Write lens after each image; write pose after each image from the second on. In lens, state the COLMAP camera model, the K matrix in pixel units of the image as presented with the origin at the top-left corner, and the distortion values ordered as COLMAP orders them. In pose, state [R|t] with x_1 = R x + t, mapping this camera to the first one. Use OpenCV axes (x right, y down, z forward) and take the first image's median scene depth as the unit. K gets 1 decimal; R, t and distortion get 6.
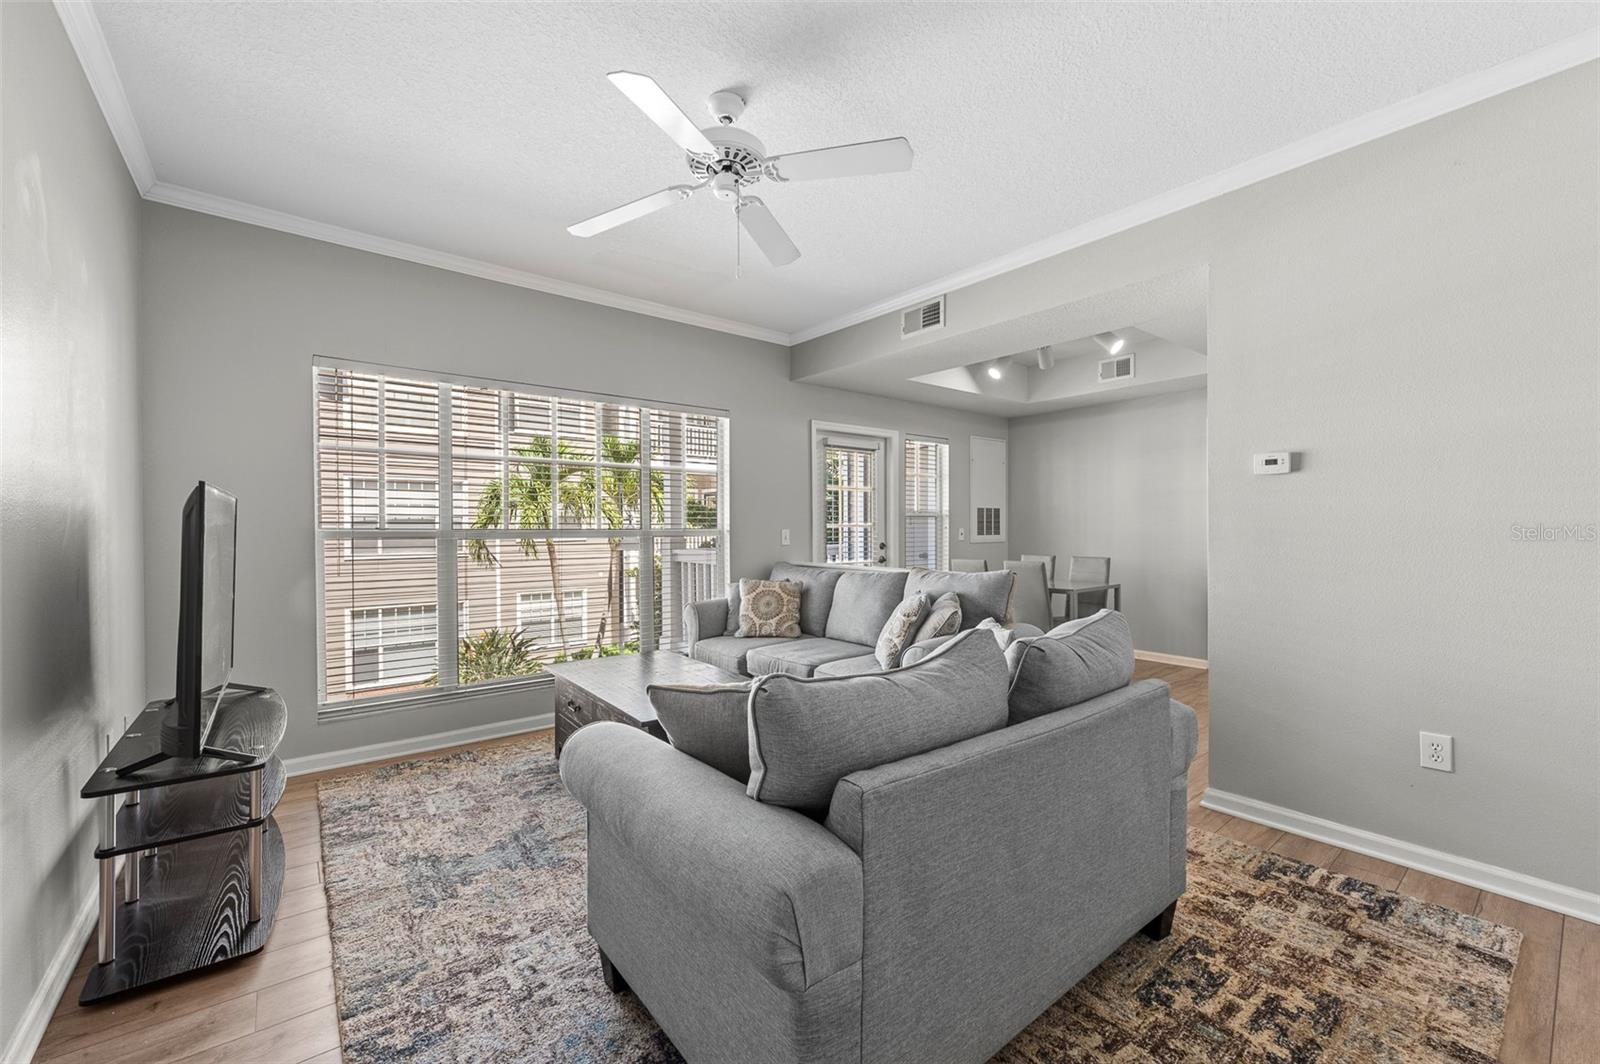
lens RADIAL K [[641.9, 0, 801.1], [0, 641.9, 533.8], [0, 0, 1]] dist [0.000921, -0.000793]
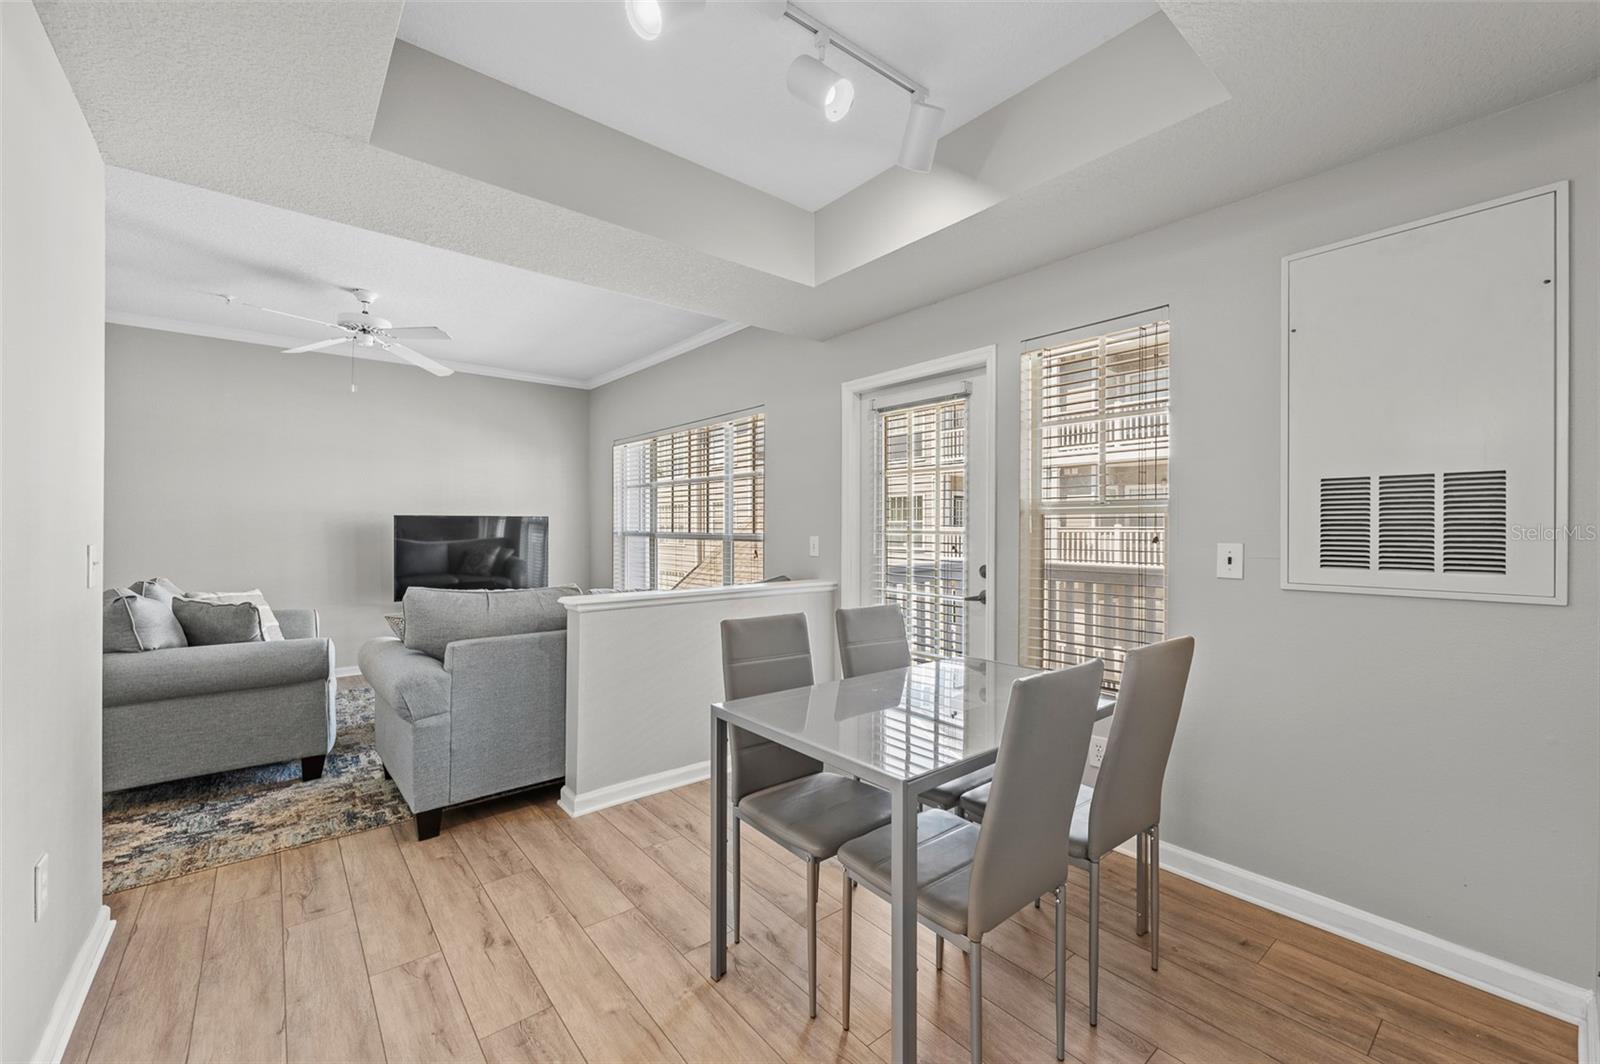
lens RADIAL K [[641.9, 0, 795.5], [0, 641.9, 528.3], [0, 0, 1]] dist [0.000921, -0.000793]
pose [[0.016326, 0.001704, -0.999865, 0.575222], [-0.016176, 0.999868, 0.001440, -0.012999], [0.999736, 0.016150, 0.016351, 0.740351]]
